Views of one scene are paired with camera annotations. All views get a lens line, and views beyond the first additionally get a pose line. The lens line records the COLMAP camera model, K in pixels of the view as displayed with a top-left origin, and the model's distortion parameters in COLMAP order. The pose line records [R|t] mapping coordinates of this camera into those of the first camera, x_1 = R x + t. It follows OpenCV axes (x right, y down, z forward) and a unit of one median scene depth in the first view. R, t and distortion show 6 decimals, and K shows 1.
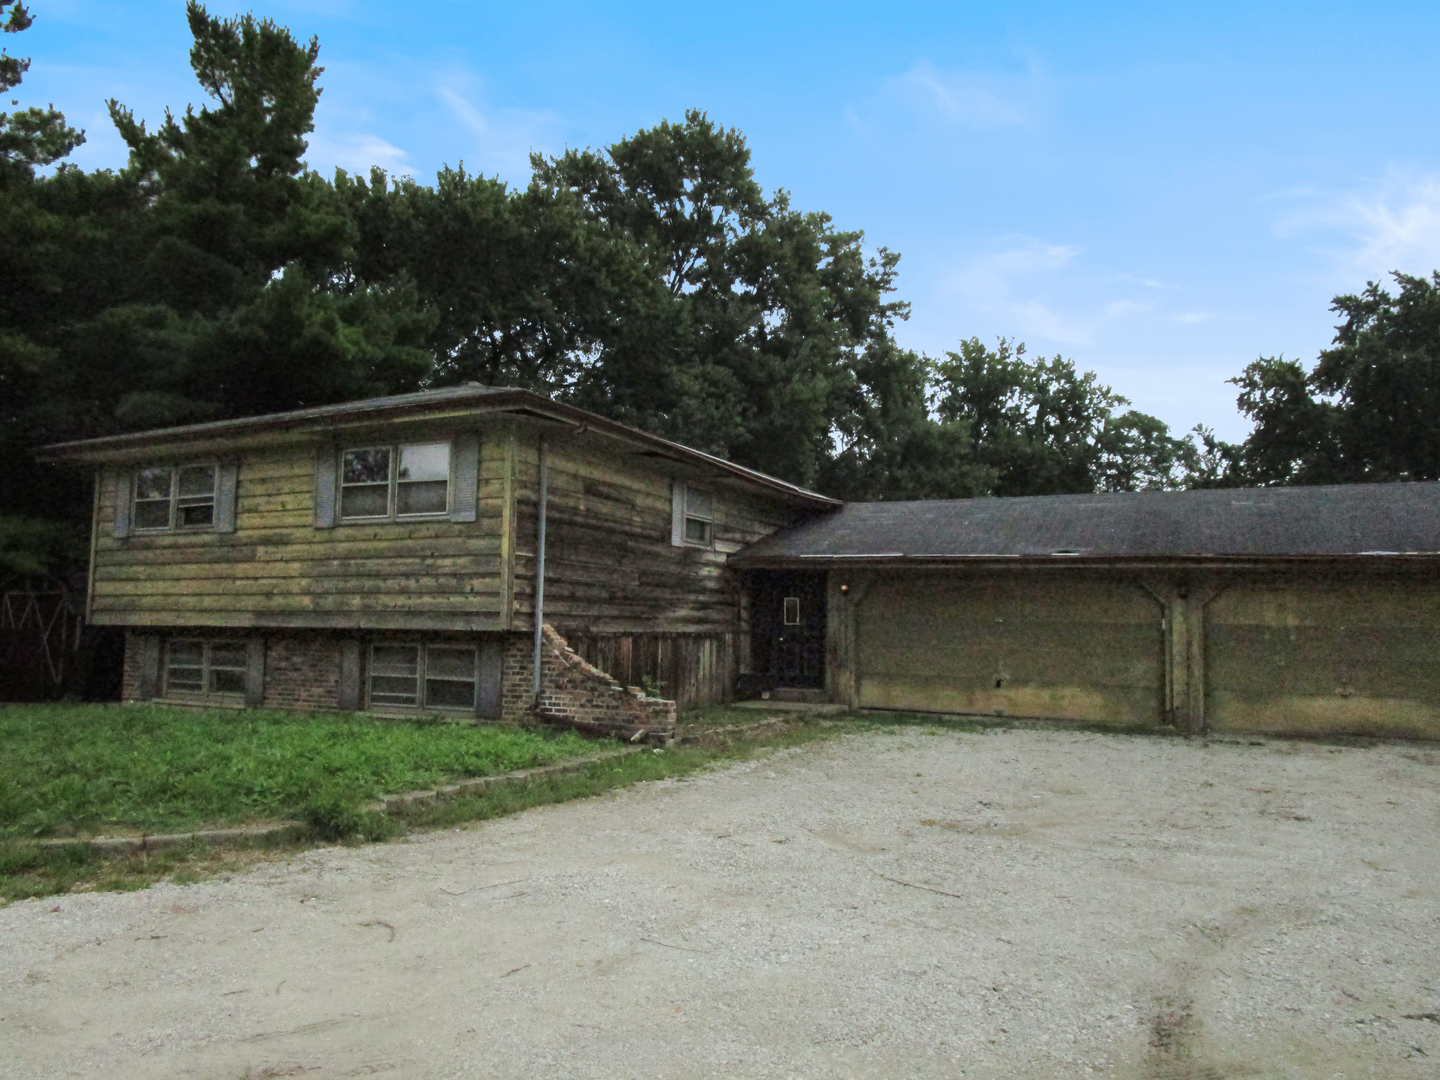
lens RADIAL K [[1030.0, 0, 720.0], [0, 1030.0, 540.0], [0, 0, 1]] dist [-0.009879, -0.004880]
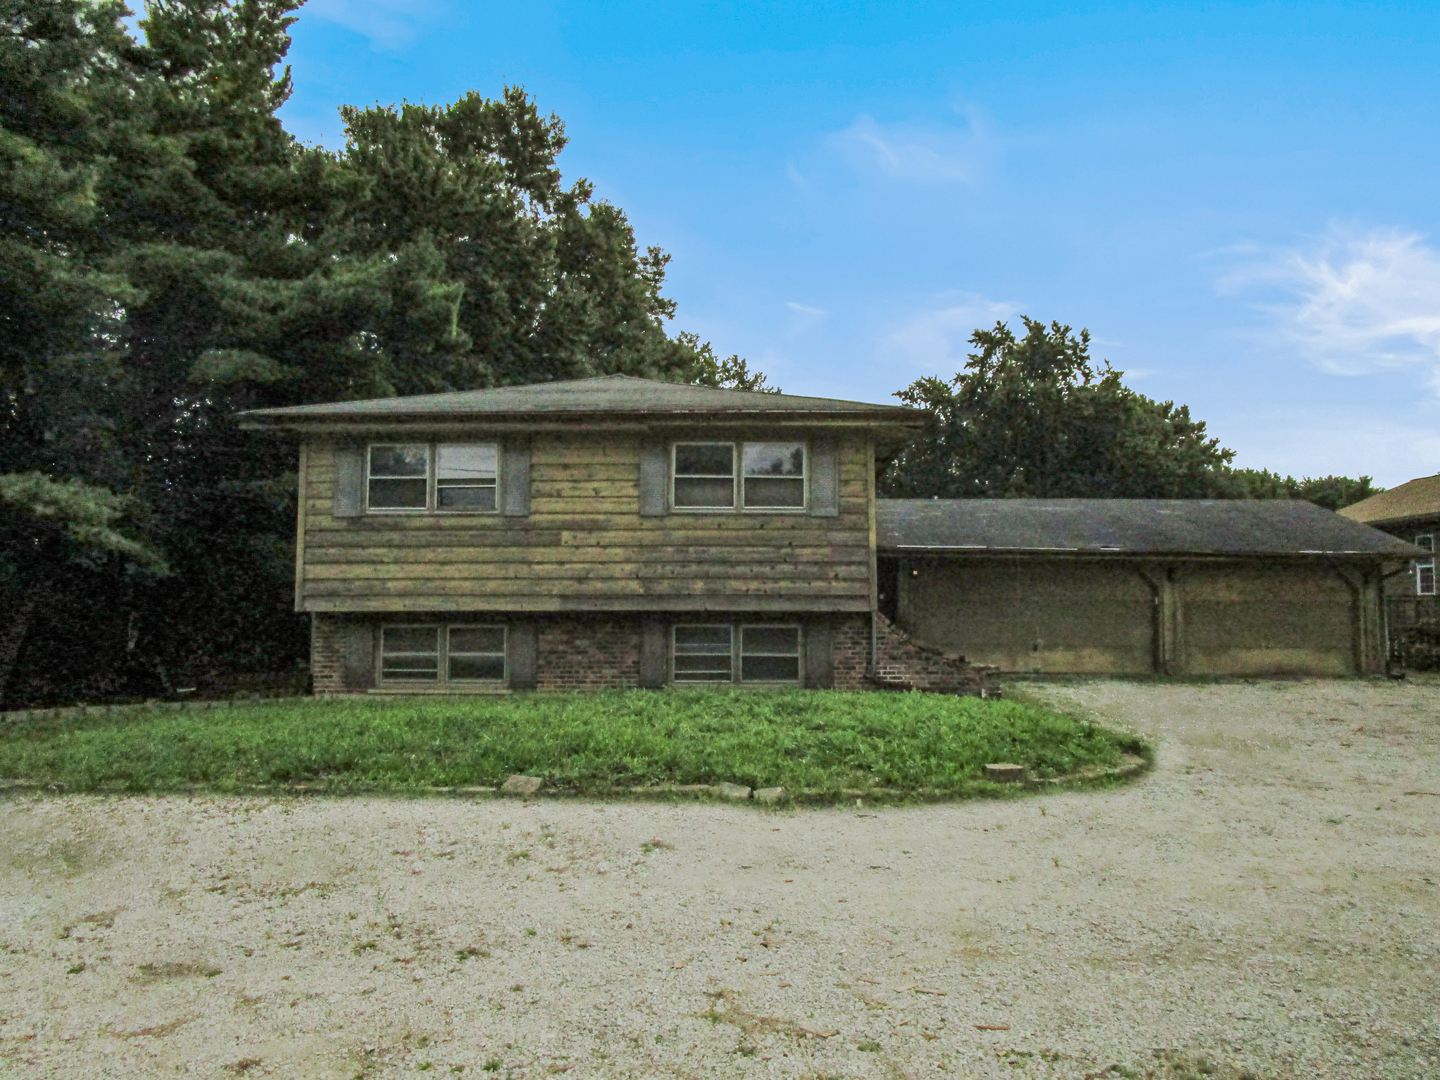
lens RADIAL K [[1030.0, 0, 720.0], [0, 1030.0, 540.0], [0, 0, 1]] dist [-0.009879, -0.004880]
pose [[0.896818, 0.017764, 0.442043, -0.768409], [-0.027619, 0.999493, 0.015869, -0.005596], [-0.441537, -0.026440, 0.896853, 0.026711]]
